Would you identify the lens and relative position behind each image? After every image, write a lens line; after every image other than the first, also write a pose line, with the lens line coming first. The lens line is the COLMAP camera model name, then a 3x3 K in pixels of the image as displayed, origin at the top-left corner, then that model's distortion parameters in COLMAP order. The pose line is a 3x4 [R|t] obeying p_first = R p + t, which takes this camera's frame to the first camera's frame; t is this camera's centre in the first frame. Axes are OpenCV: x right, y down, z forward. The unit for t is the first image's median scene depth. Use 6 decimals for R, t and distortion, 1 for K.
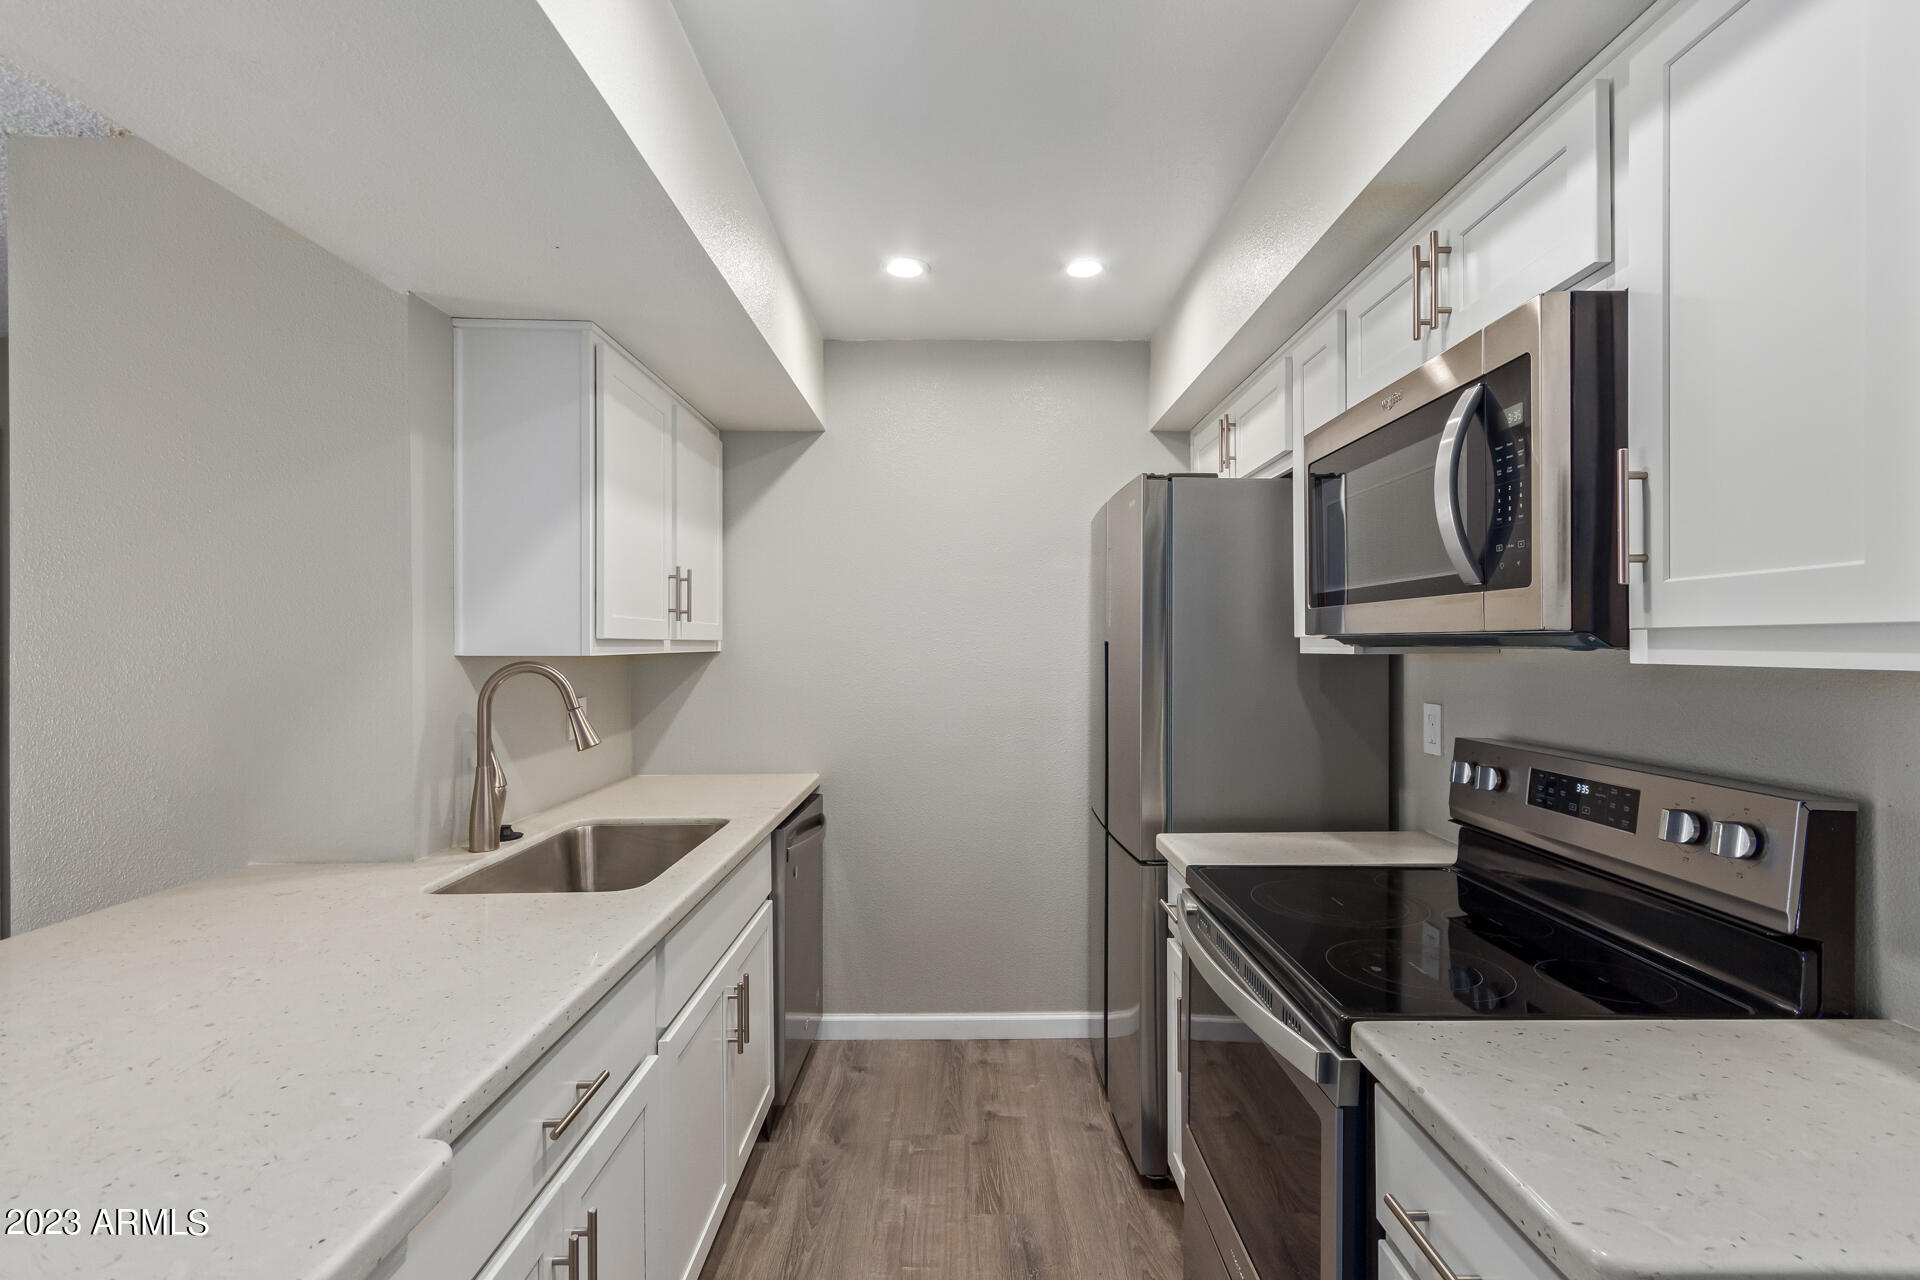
lens RADIAL K [[895.4, 0, 970.1], [0, 895.4, 648.3], [0, 0, 1]] dist [0.008261, -0.000089]
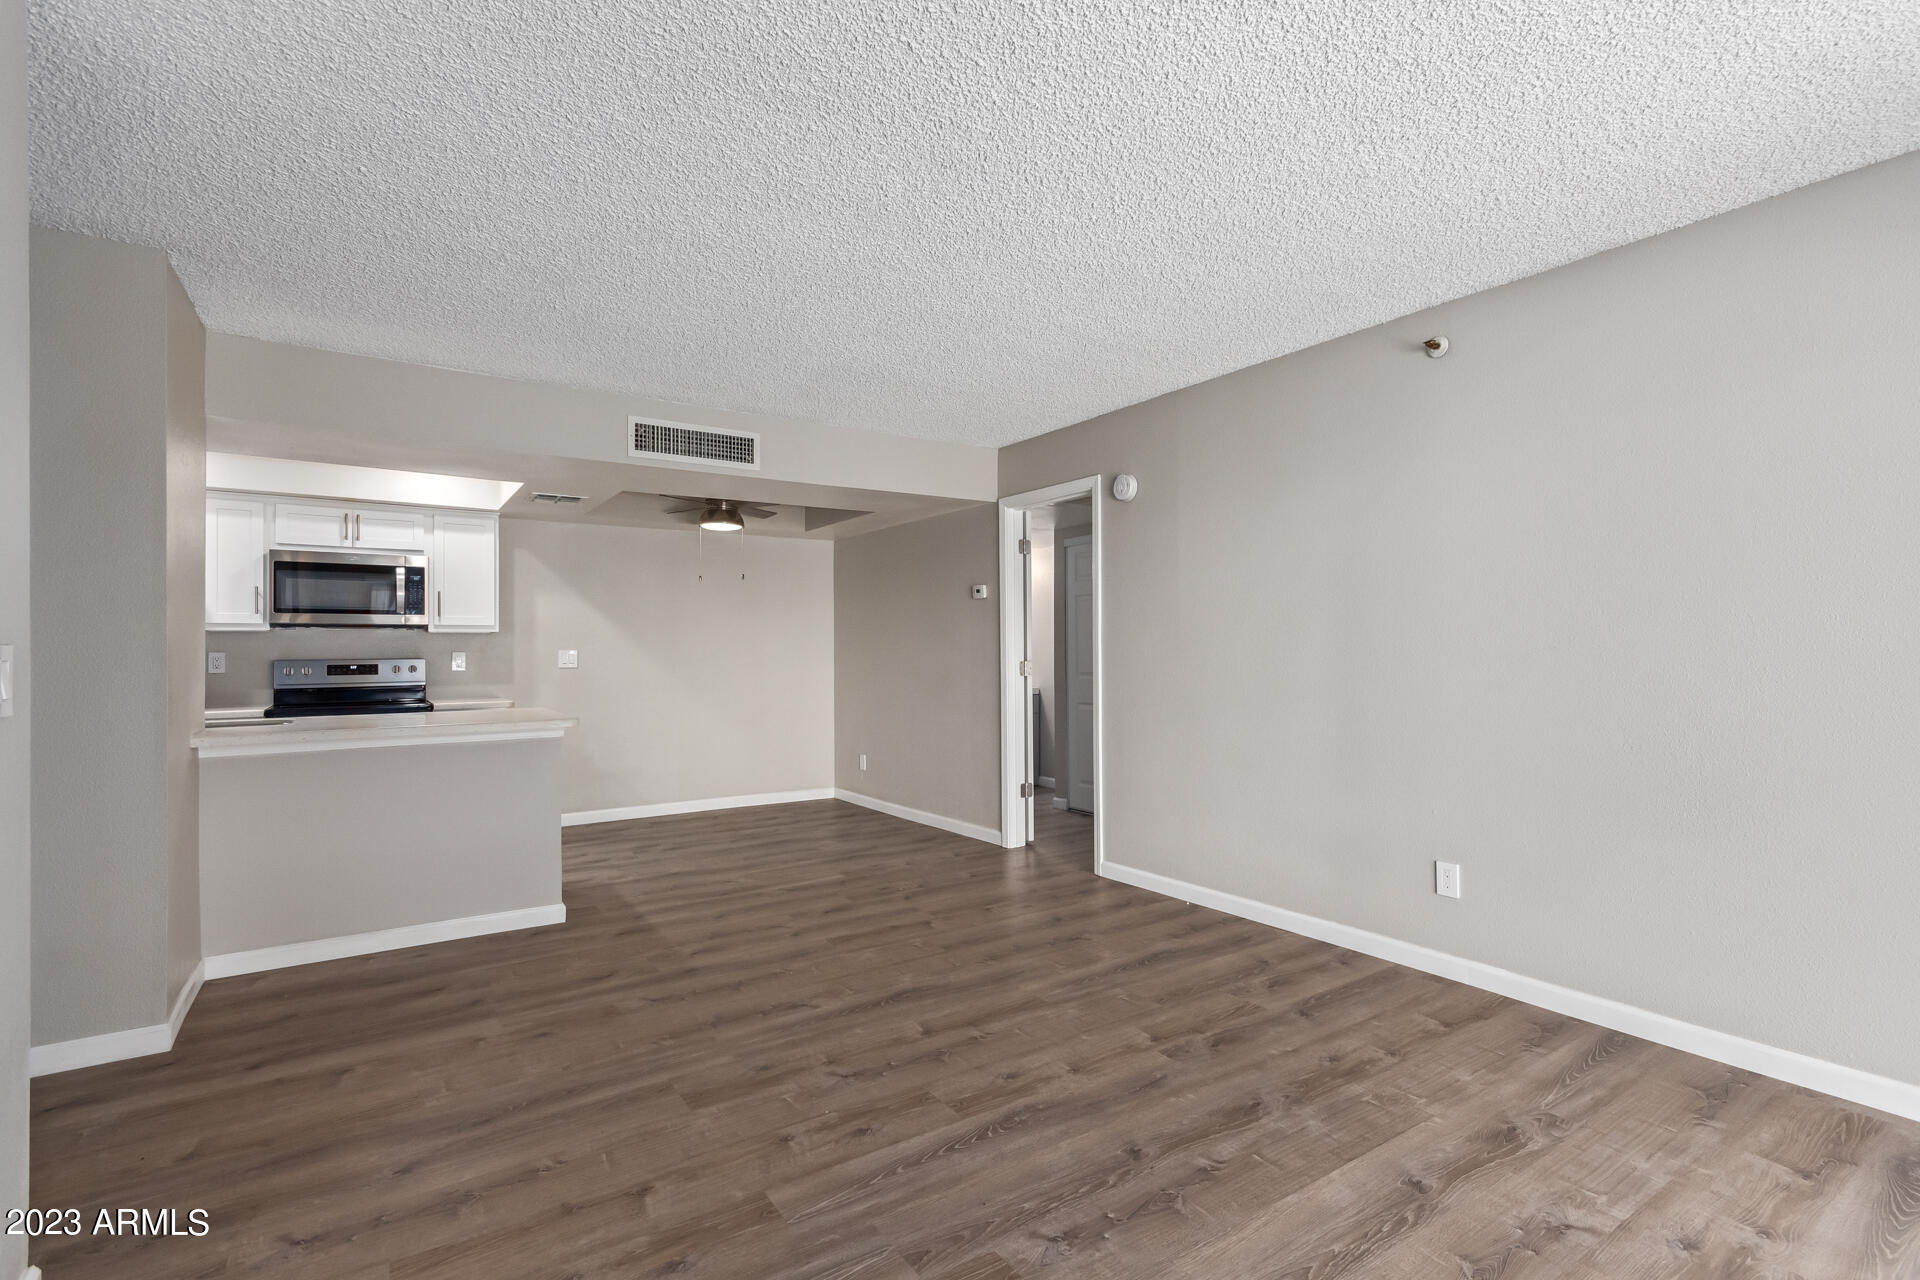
lens RADIAL K [[895.4, 0, 978.3], [0, 895.4, 643.0], [0, 0, 1]] dist [0.008261, -0.000089]
pose [[-0.559775, 0.017856, 0.828452, -2.642641], [0.014218, 0.999828, -0.011944, 0.094461], [-0.828522, 0.005093, -0.559933, 0.647281]]
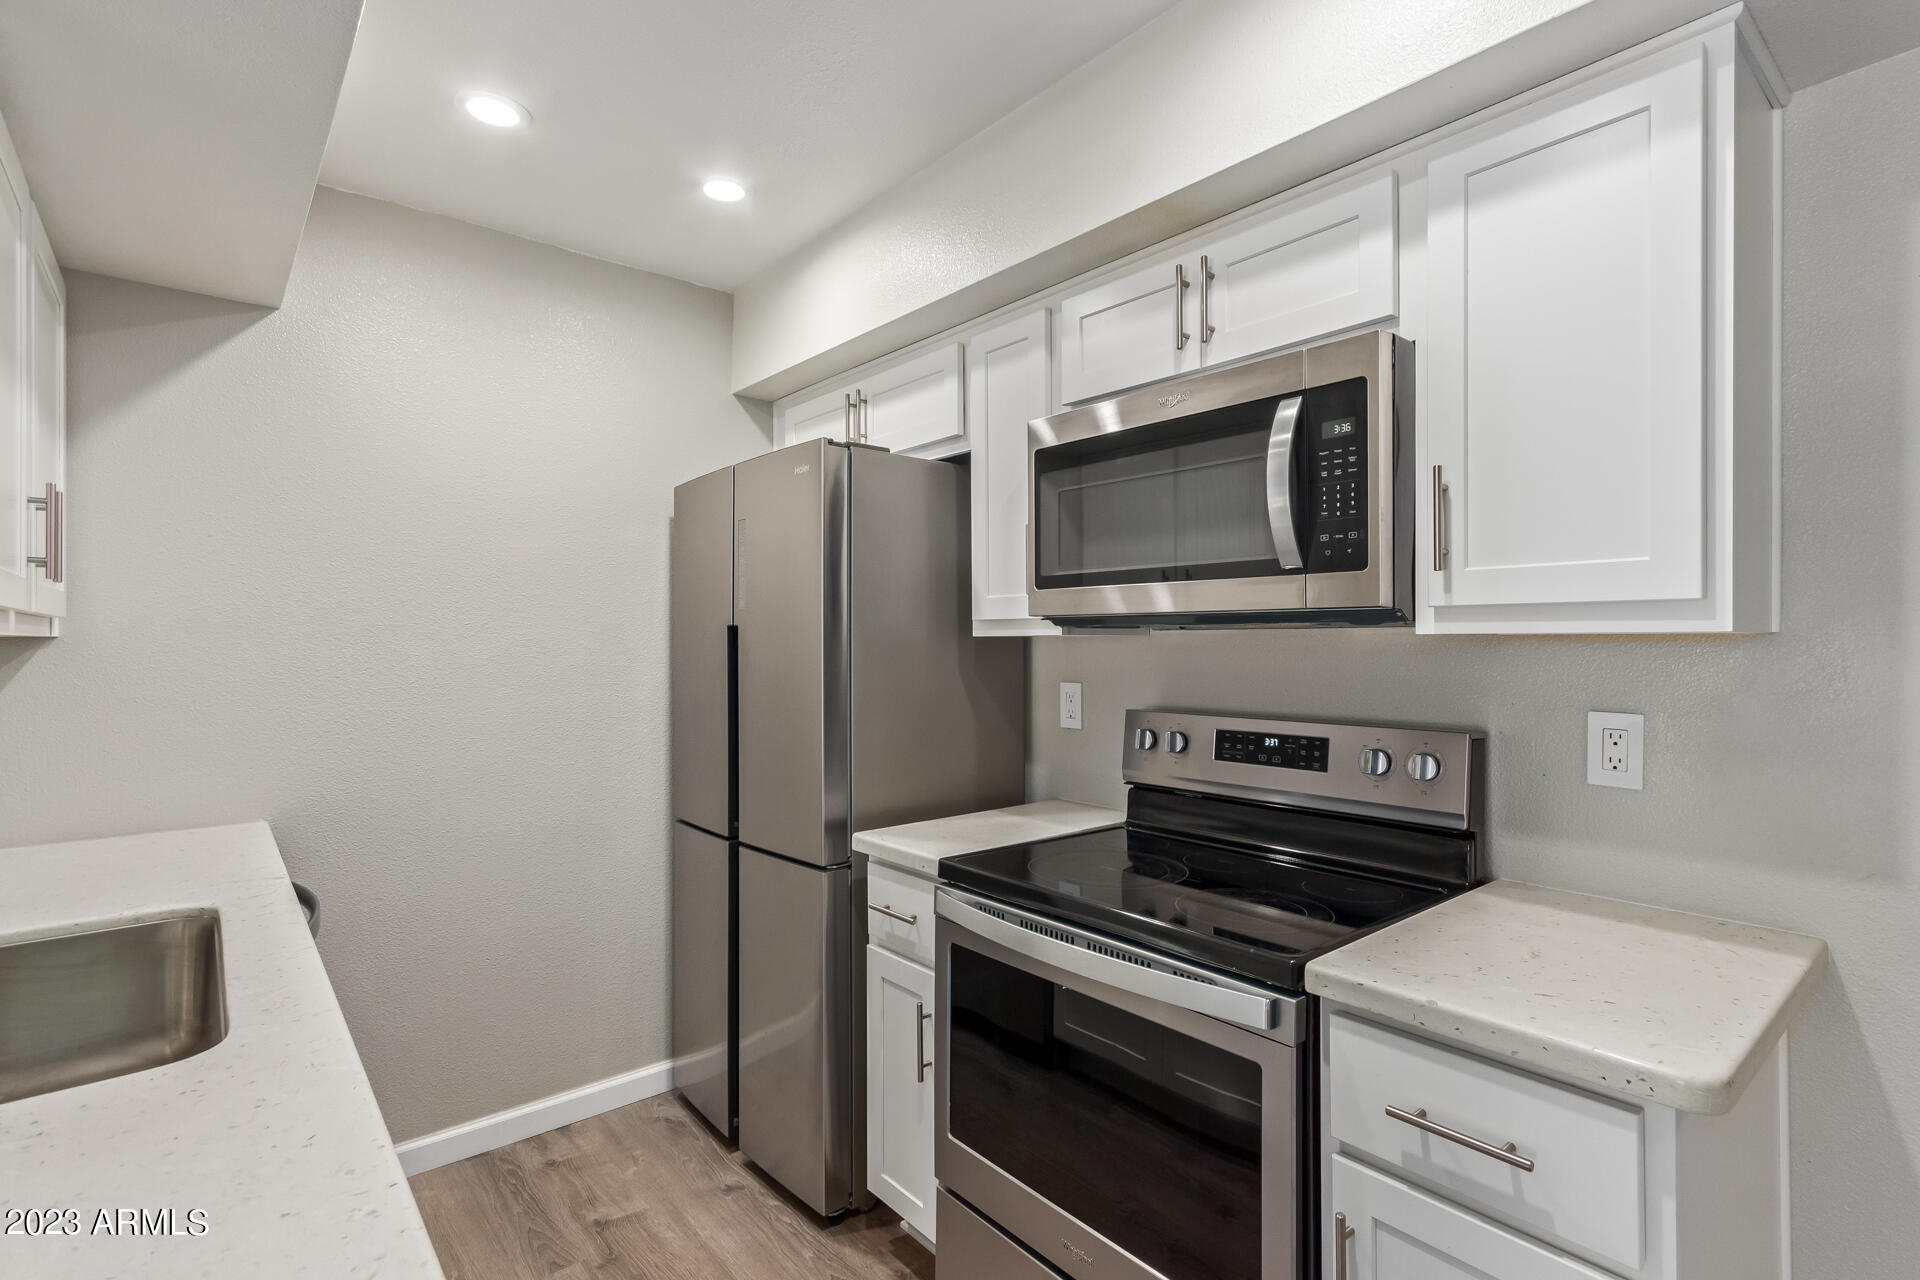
lens RADIAL K [[917.8, 0, 971.2], [0, 917.8, 642.8], [0, 0, 1]] dist [0.010985, -0.000077]
pose [[0.769336, 0.000189, 0.638844, -0.299611], [0.002400, 0.999992, -0.003186, 0.016071], [-0.638840, 0.003985, 0.769329, 0.202691]]
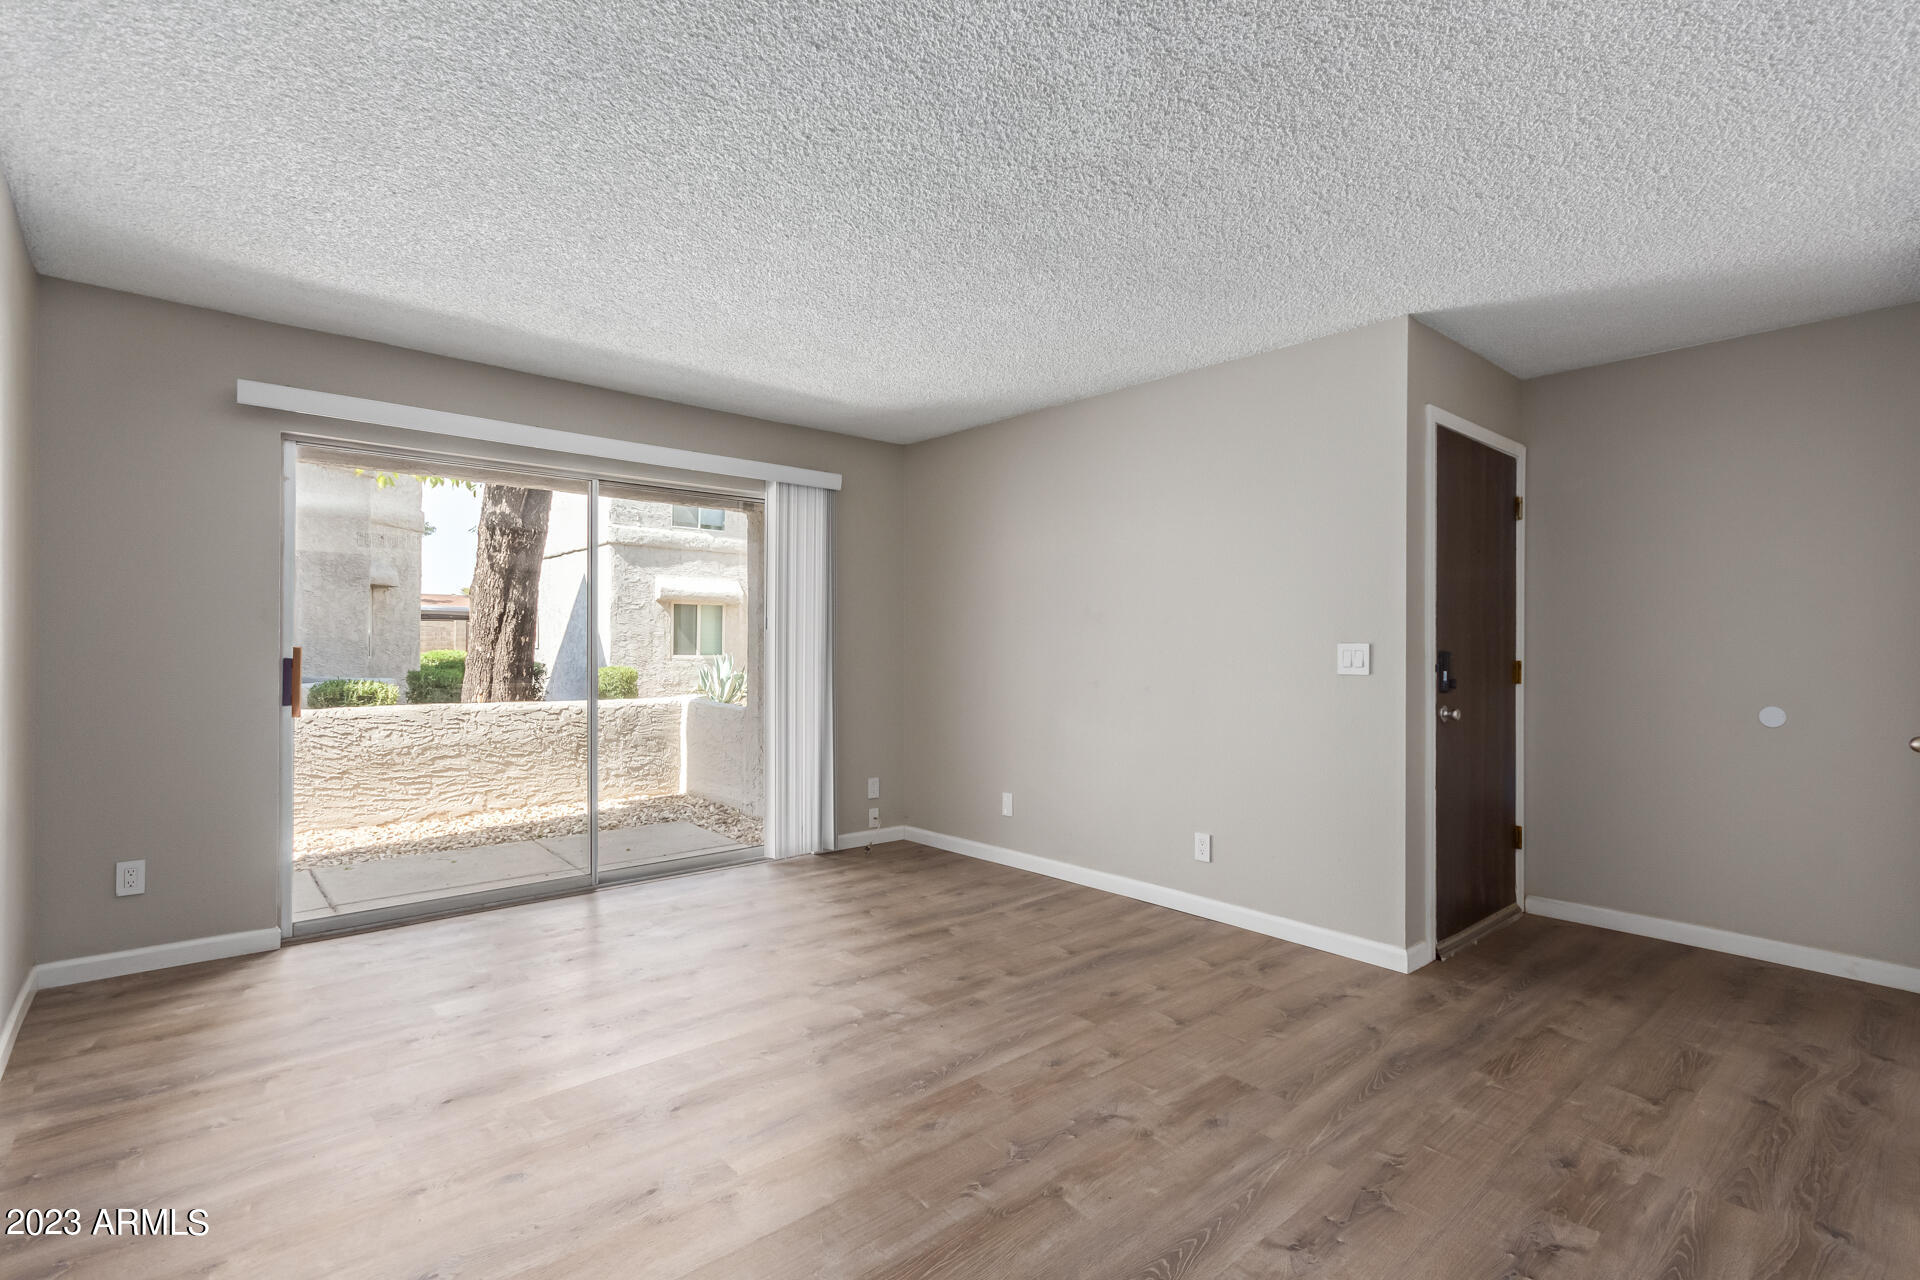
lens RADIAL K [[895.4, 0, 975.3], [0, 895.4, 641.5], [0, 0, 1]] dist [0.008261, -0.000089]
pose [[0.658986, 0.005081, -0.752138, -0.869390], [-0.014648, 0.999874, -0.006079, 0.092453], [0.752013, 0.015024, 0.658978, -0.697853]]
